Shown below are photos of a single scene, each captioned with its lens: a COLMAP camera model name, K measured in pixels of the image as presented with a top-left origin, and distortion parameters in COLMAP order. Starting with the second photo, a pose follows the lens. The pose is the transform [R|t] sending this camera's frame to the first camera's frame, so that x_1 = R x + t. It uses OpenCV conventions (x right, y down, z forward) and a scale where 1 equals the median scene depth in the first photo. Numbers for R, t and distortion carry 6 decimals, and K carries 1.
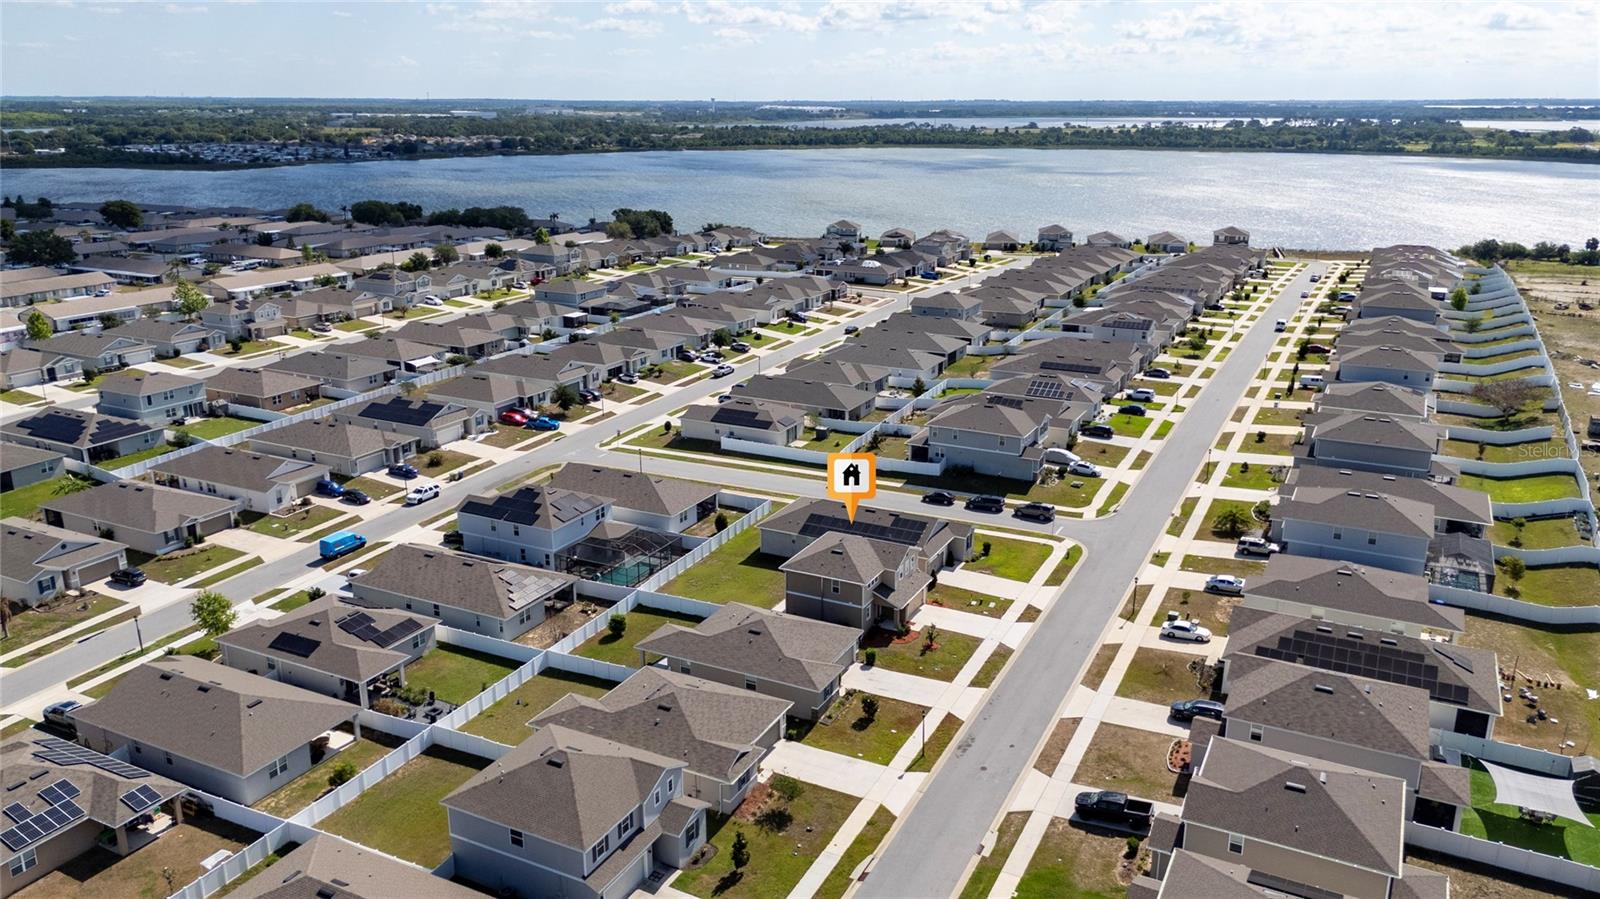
lens RADIAL K [[1151.2, 0, 800.0], [0, 1151.2, 449.5], [0, 0, 1]] dist [0.076229, -0.085582]
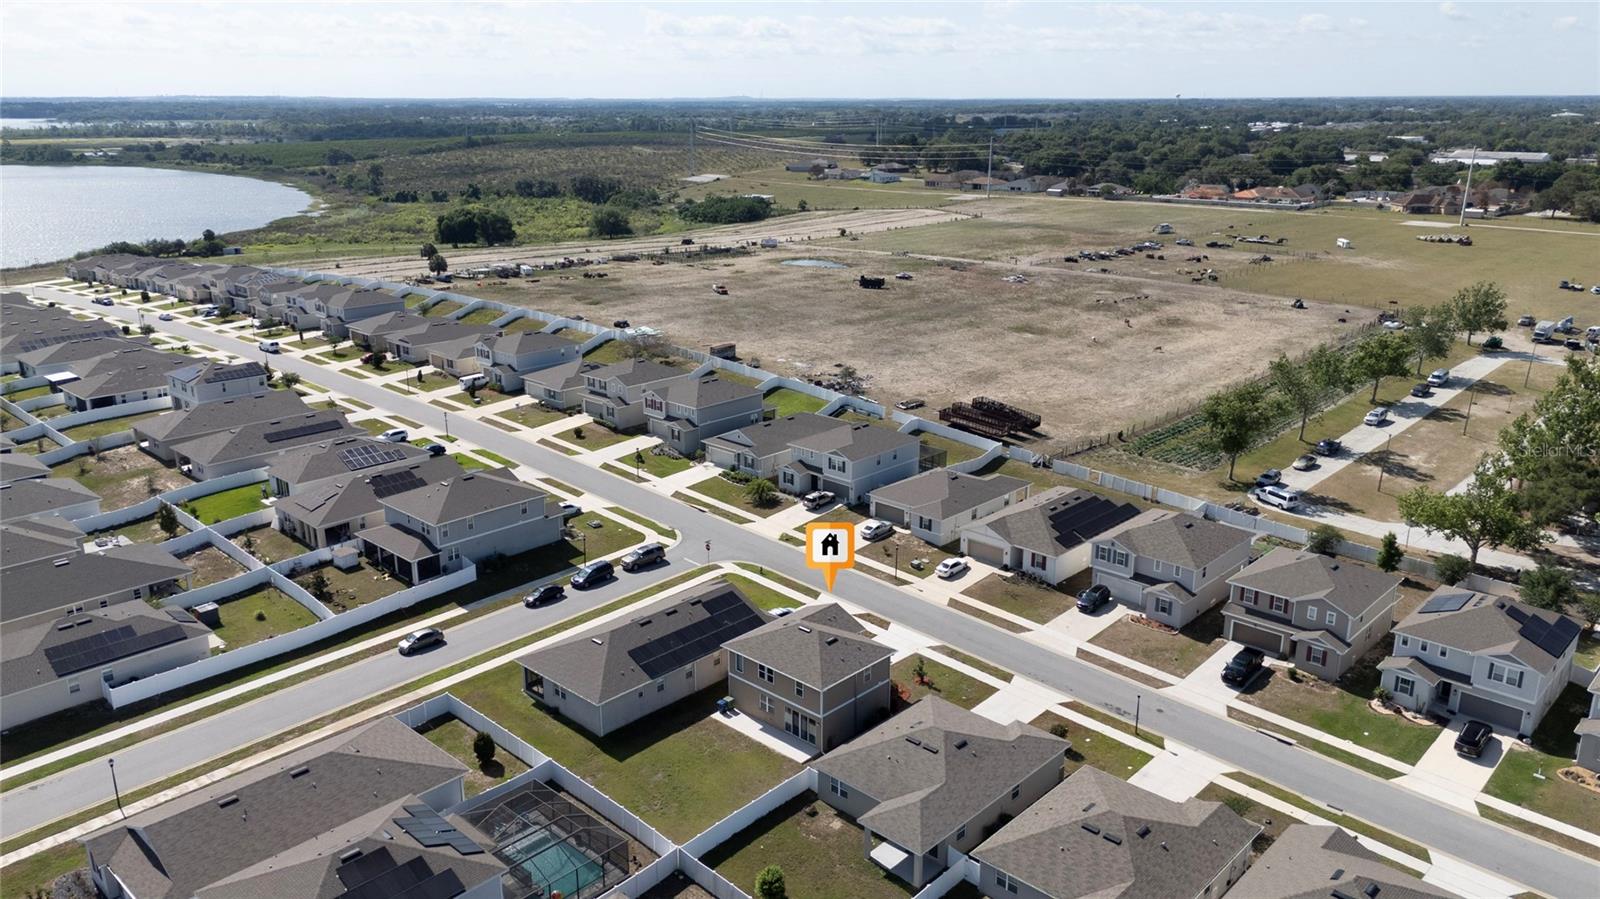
lens RADIAL K [[1196.5, 0, 800.0], [0, 1196.5, 449.5], [0, 0, 1]] dist [0.109123, -0.106284]
pose [[0.269581, -0.268301, 0.924846, -0.578181], [0.278790, 0.941019, 0.191729, -0.163922], [-0.921739, 0.206151, 0.328481, 0.579167]]
